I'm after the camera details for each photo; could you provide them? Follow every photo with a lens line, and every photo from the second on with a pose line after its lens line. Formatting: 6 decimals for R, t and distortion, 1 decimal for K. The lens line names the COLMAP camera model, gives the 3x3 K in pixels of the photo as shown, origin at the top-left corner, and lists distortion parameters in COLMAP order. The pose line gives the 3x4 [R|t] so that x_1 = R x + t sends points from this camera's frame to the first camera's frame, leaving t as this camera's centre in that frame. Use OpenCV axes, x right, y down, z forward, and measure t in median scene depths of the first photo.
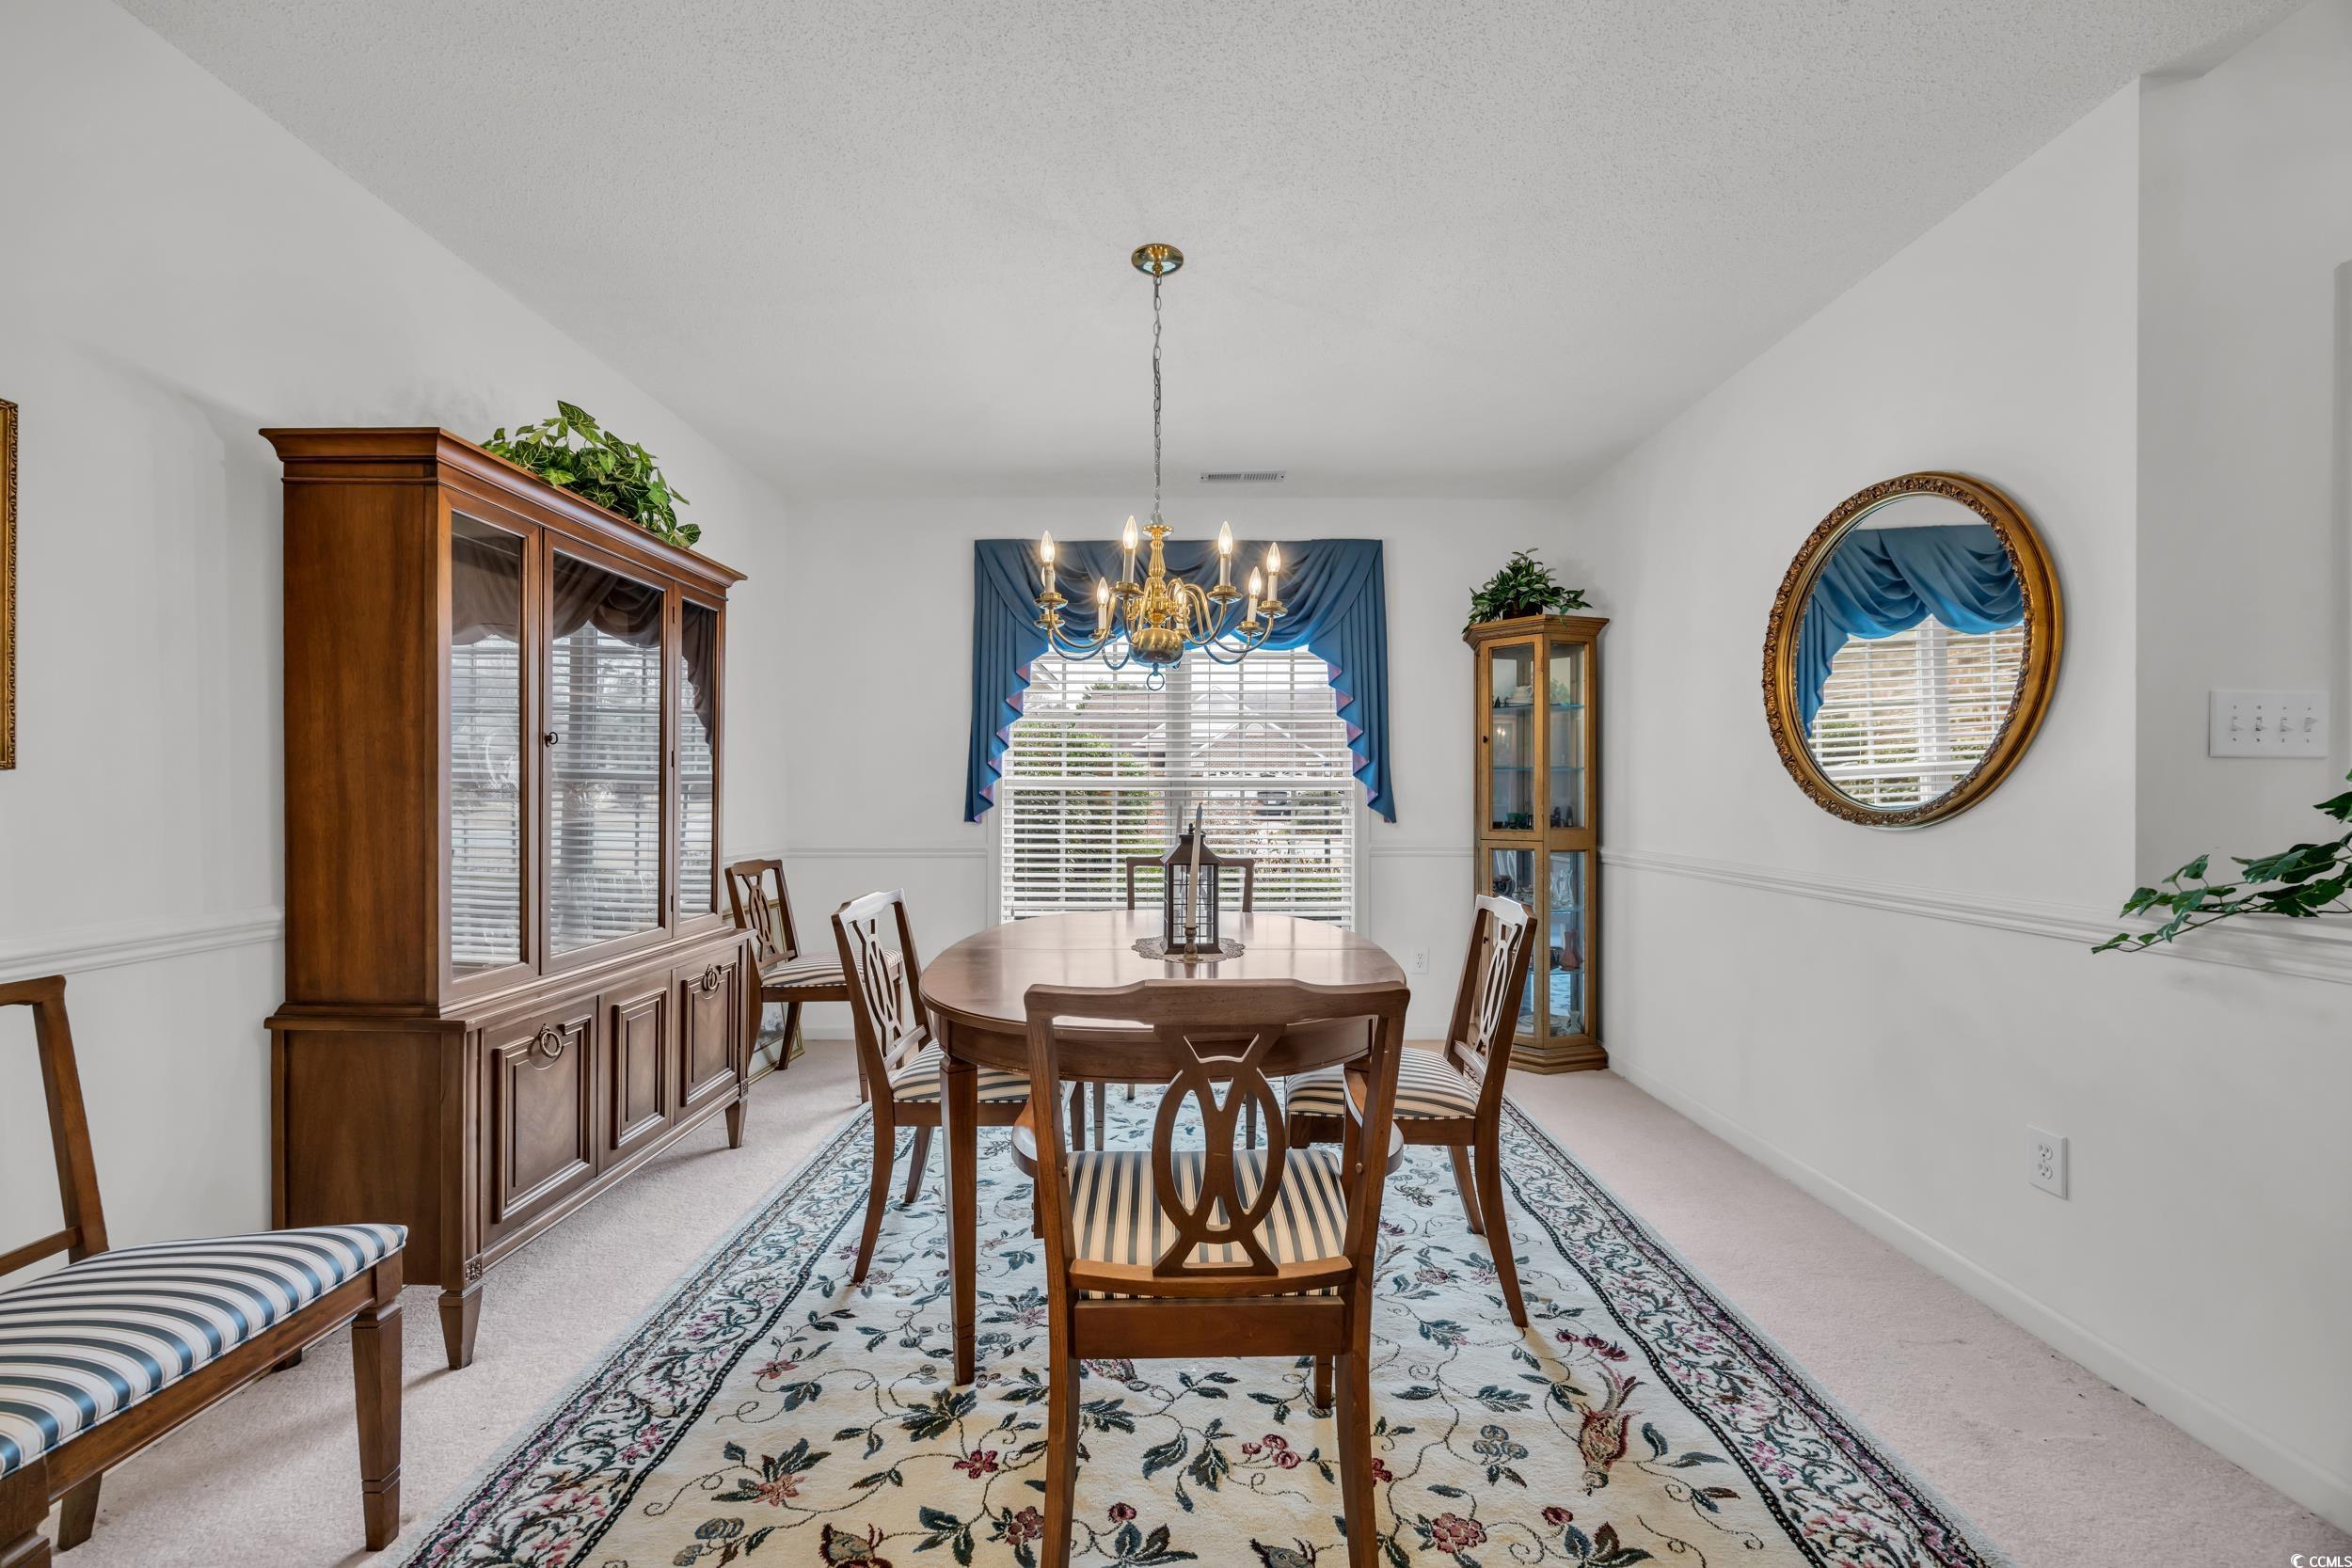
lens RADIAL K [[916.9, 0, 1190.4], [0, 916.9, 804.2], [0, 0, 1]] dist [-0.002565, 0.000333]
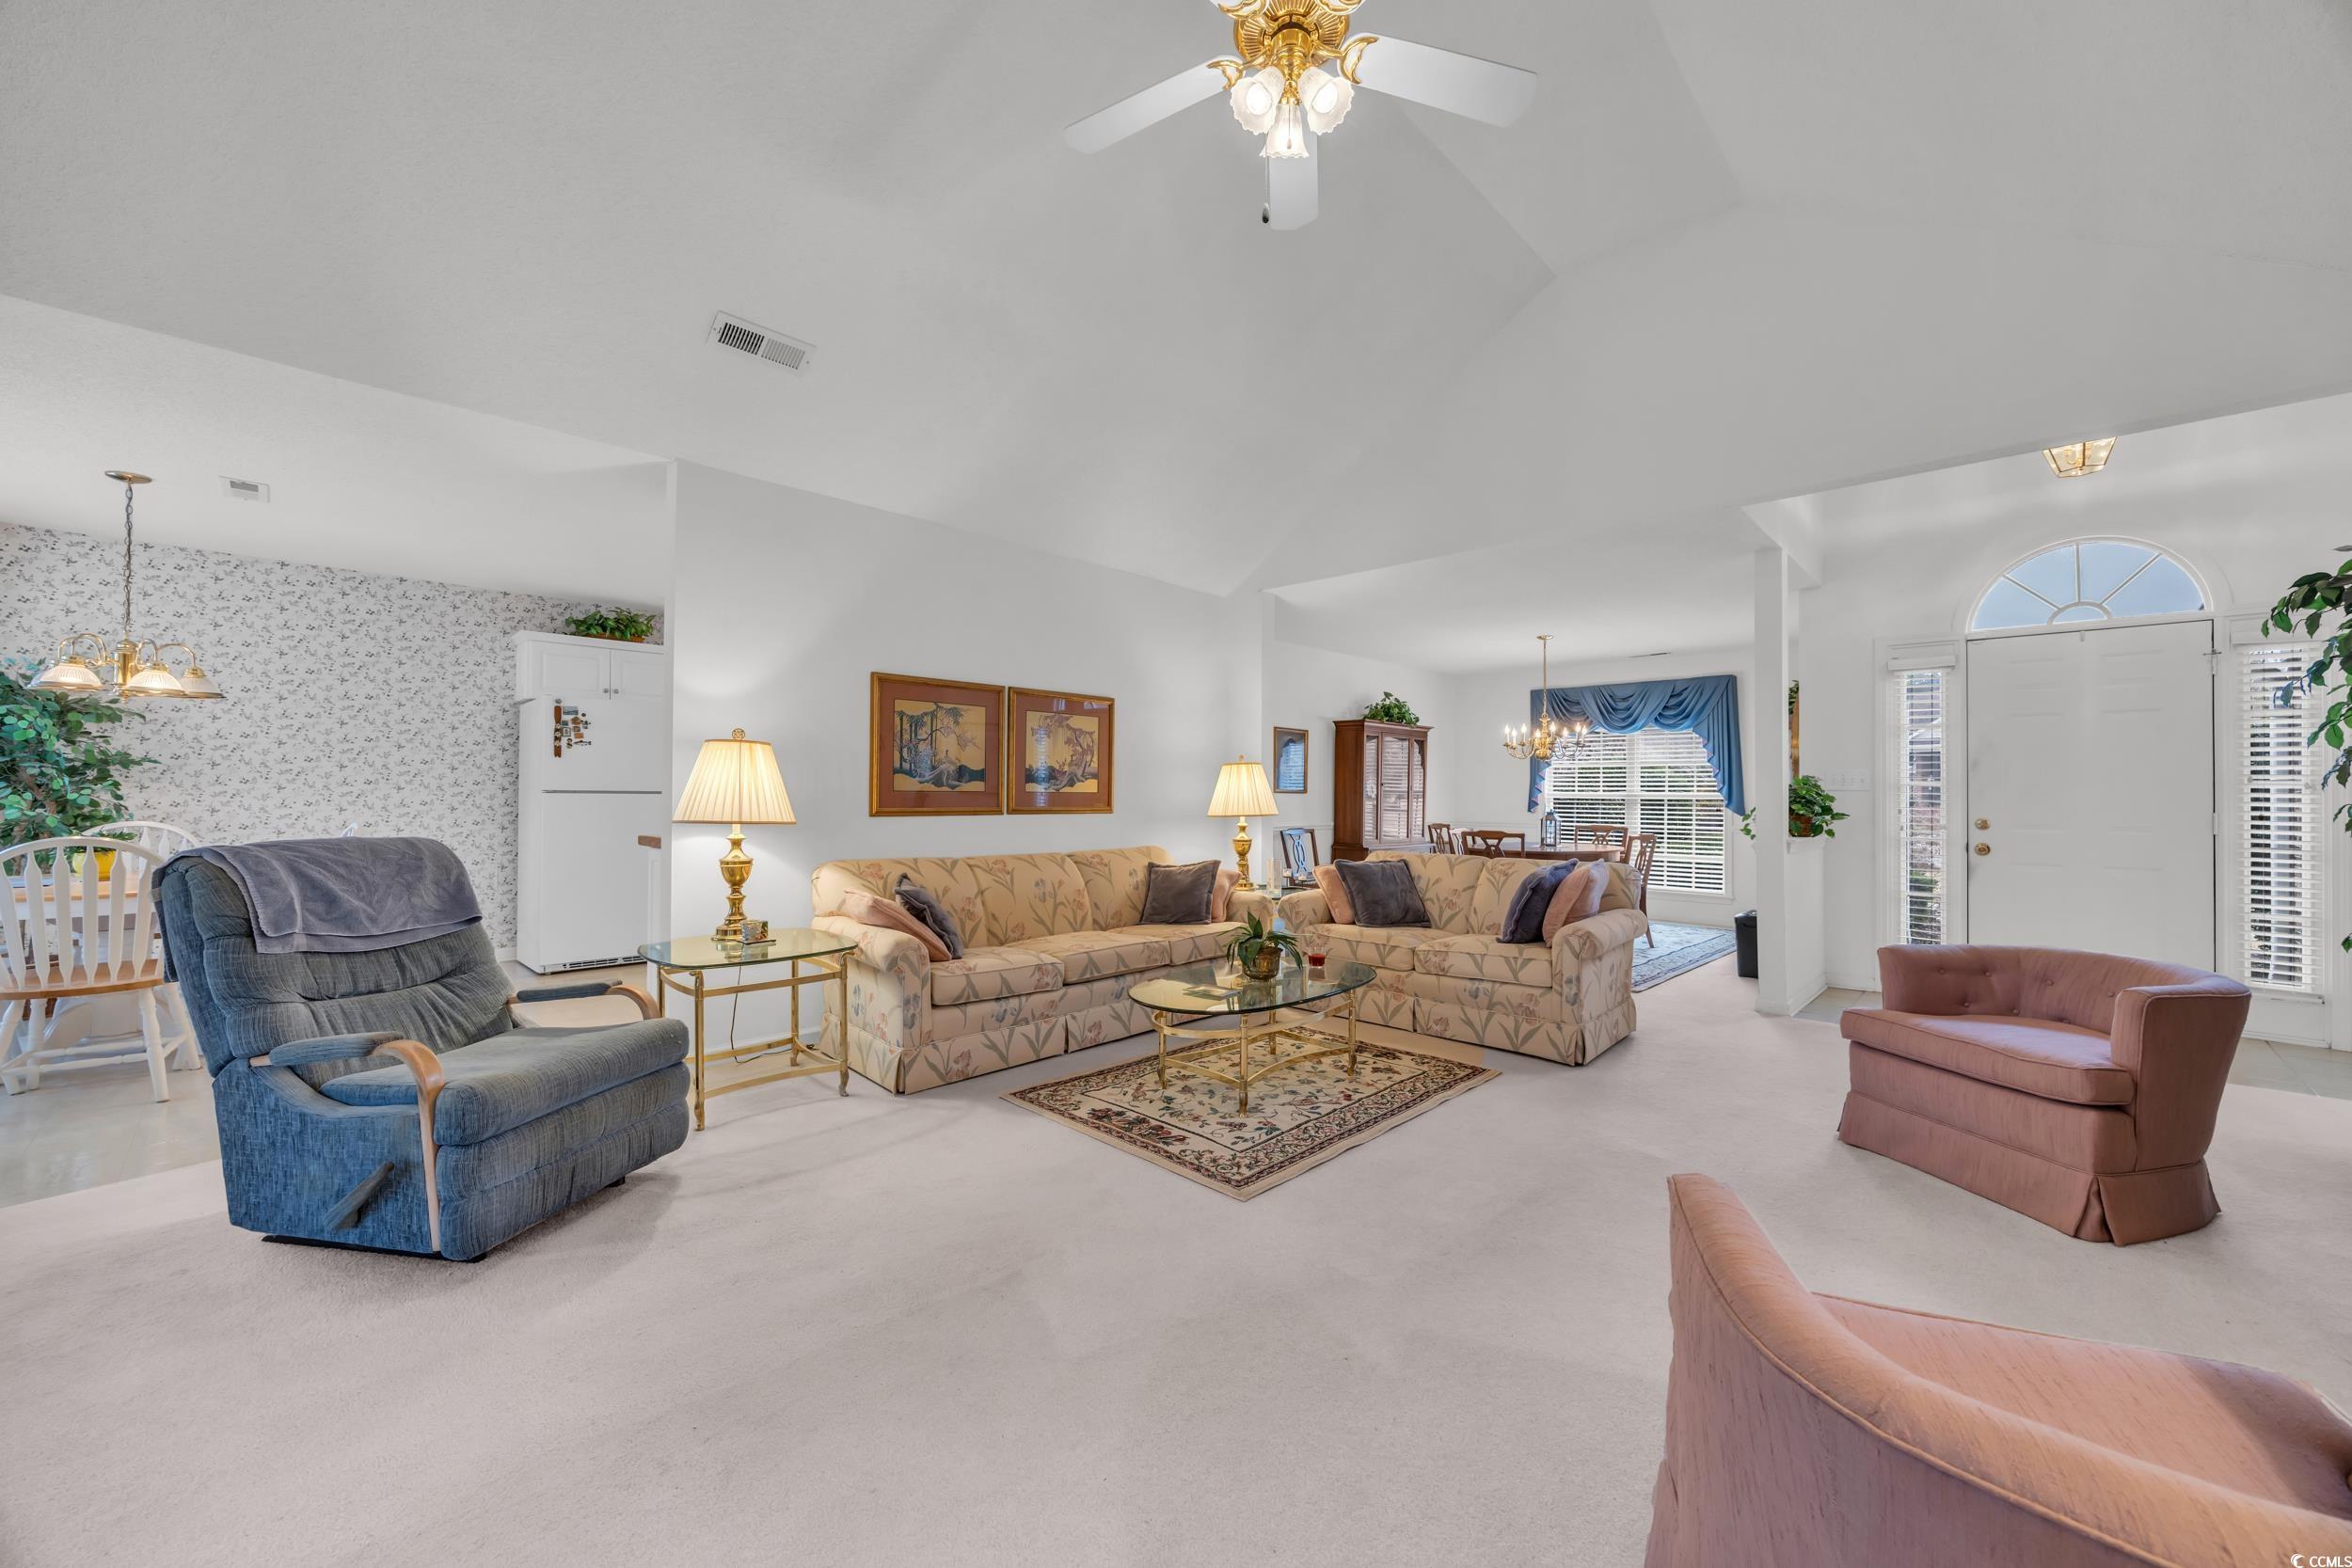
lens RADIAL K [[871.1, 0, 1189.5], [0, 871.1, 782.7], [0, 0, 1]] dist [-0.003581, 0.000066]
pose [[0.711981, -0.004859, -0.702182, 1.343260], [-0.019016, 0.999476, -0.026198, 0.036326], [0.701941, 0.032005, 0.711516, -2.250205]]
